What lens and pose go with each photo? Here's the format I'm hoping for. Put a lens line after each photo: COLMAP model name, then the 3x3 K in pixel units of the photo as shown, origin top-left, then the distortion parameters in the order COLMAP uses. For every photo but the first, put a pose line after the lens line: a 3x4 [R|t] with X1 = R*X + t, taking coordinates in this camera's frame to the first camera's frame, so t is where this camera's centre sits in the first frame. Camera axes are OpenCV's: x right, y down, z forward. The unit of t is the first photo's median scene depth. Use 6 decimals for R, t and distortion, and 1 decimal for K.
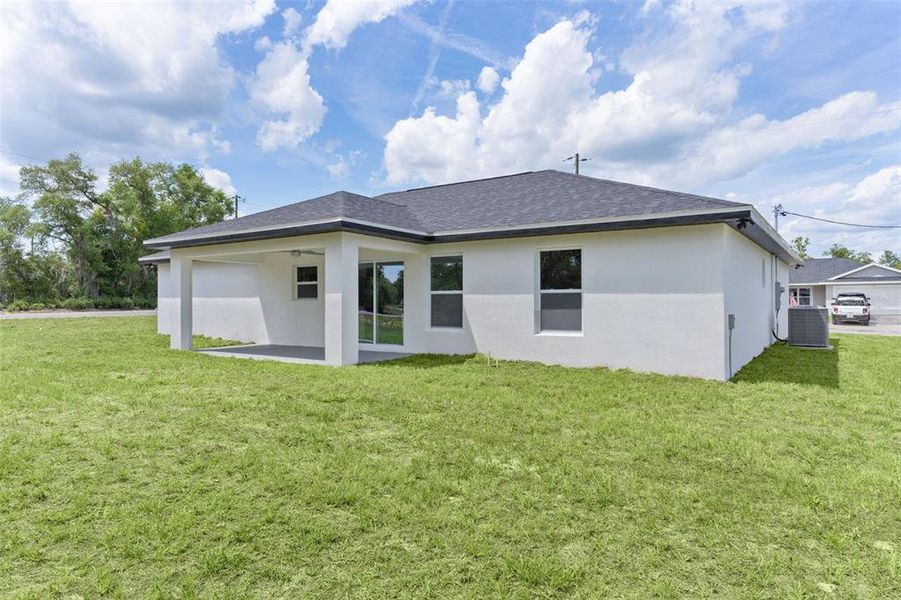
lens RADIAL K [[577.9, 0, 435.7], [0, 577.9, 300.6], [0, 0, 1]] dist [-0.001864, -0.000897]
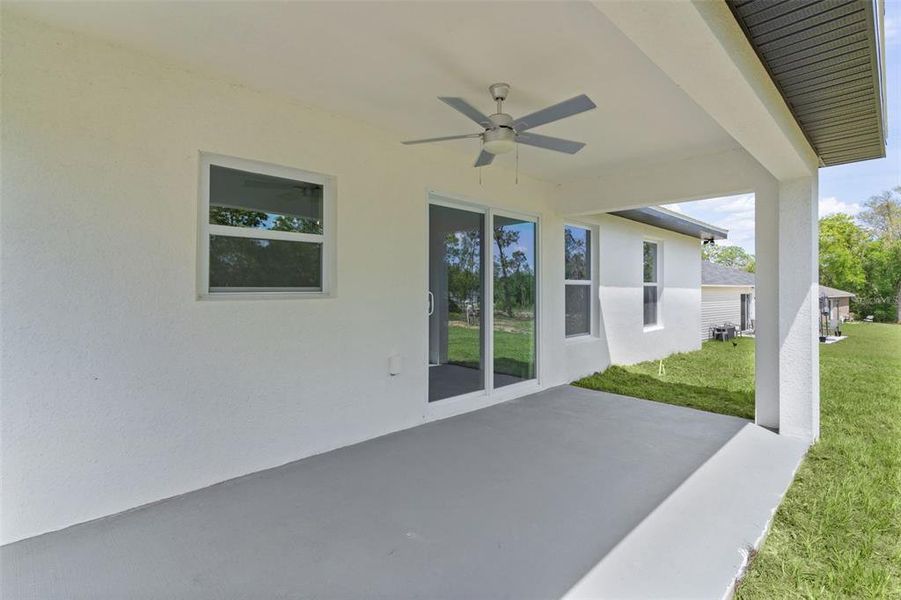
lens RADIAL K [[447.0, 0, 447.8], [0, 447.0, 291.8], [0, 0, 1]] dist [-0.003498, -0.001405]
pose [[0.162924, -0.005799, 0.986622, -0.456941], [-0.002996, 0.999975, 0.006373, -0.005878], [-0.986634, -0.003994, 0.162903, 0.975140]]
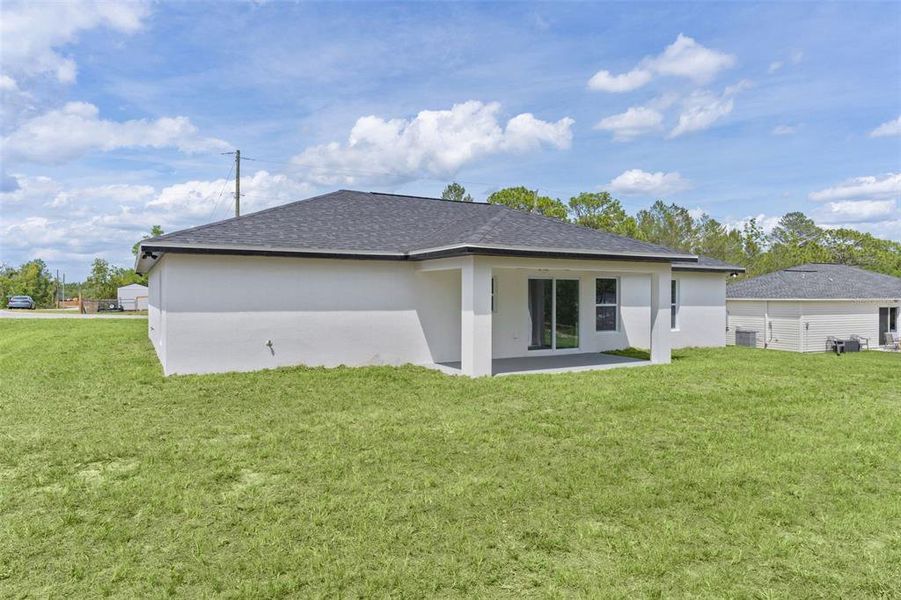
lens RADIAL K [[577.9, 0, 435.7], [0, 577.9, 300.6], [0, 0, 1]] dist [-0.001864, -0.000897]
pose [[0.452474, -0.008687, 0.891735, -1.233390], [-0.003005, 0.999932, 0.011266, -0.035117], [-0.891772, -0.007777, 0.452417, 0.686464]]
